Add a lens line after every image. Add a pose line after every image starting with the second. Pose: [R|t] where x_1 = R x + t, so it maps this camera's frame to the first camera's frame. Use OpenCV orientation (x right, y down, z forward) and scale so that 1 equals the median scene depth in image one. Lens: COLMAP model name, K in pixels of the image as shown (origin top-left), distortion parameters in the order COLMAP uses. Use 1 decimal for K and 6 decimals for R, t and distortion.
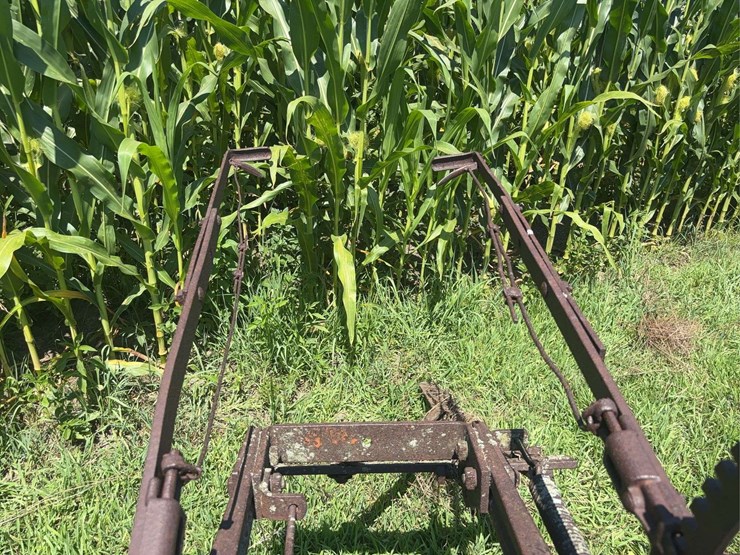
lens RADIAL K [[562.9, 0, 370.0], [0, 562.9, 277.5], [0, 0, 1]] dist [0.023051, -0.002784]
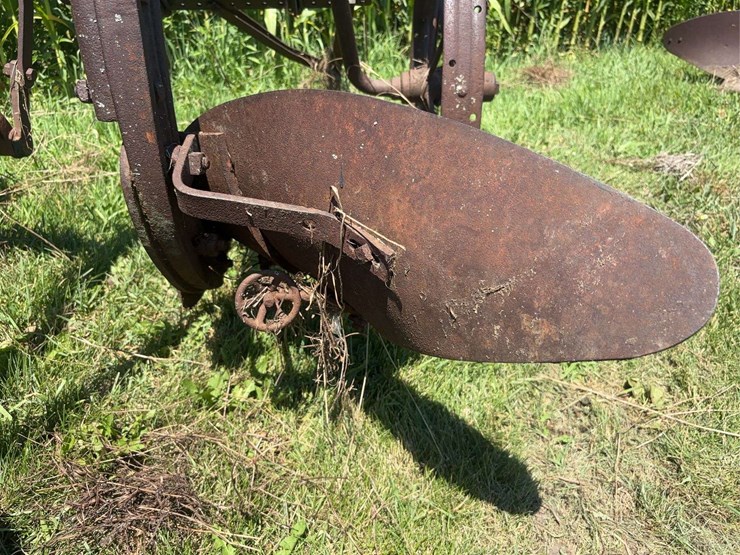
lens RADIAL K [[571.6, 0, 369.0], [0, 571.6, 274.4], [0, 0, 1]] dist [0.038265, -0.060889]
pose [[0.999354, -0.010503, -0.034373, 0.192669], [0.012116, 0.998818, 0.047070, 0.475995], [0.033838, -0.047456, 0.998300, -0.261893]]
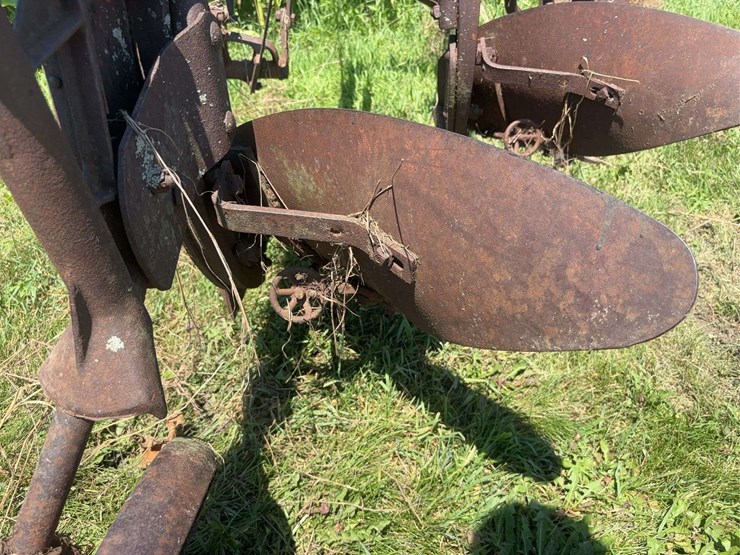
lens RADIAL K [[571.6, 0, 369.0], [0, 571.6, 274.4], [0, 0, 1]] dist [0.038265, -0.060889]
pose [[0.991237, -0.024424, -0.129819, 0.071139], [0.039785, 0.992325, 0.117083, 0.549519], [0.125963, -0.121222, 0.984601, -0.469444]]
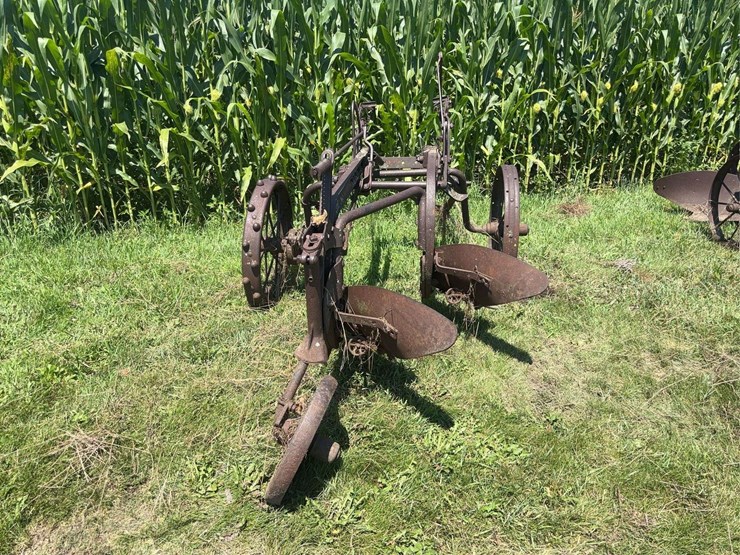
lens RADIAL K [[562.9, 0, 370.0], [0, 562.9, 277.5], [0, 0, 1]] dist [0.023051, -0.002784]
pose [[0.988155, 0.010804, -0.153077, 0.140099], [-0.028013, 0.993457, -0.110714, 0.583789], [0.150879, 0.113691, 0.981993, -1.008157]]
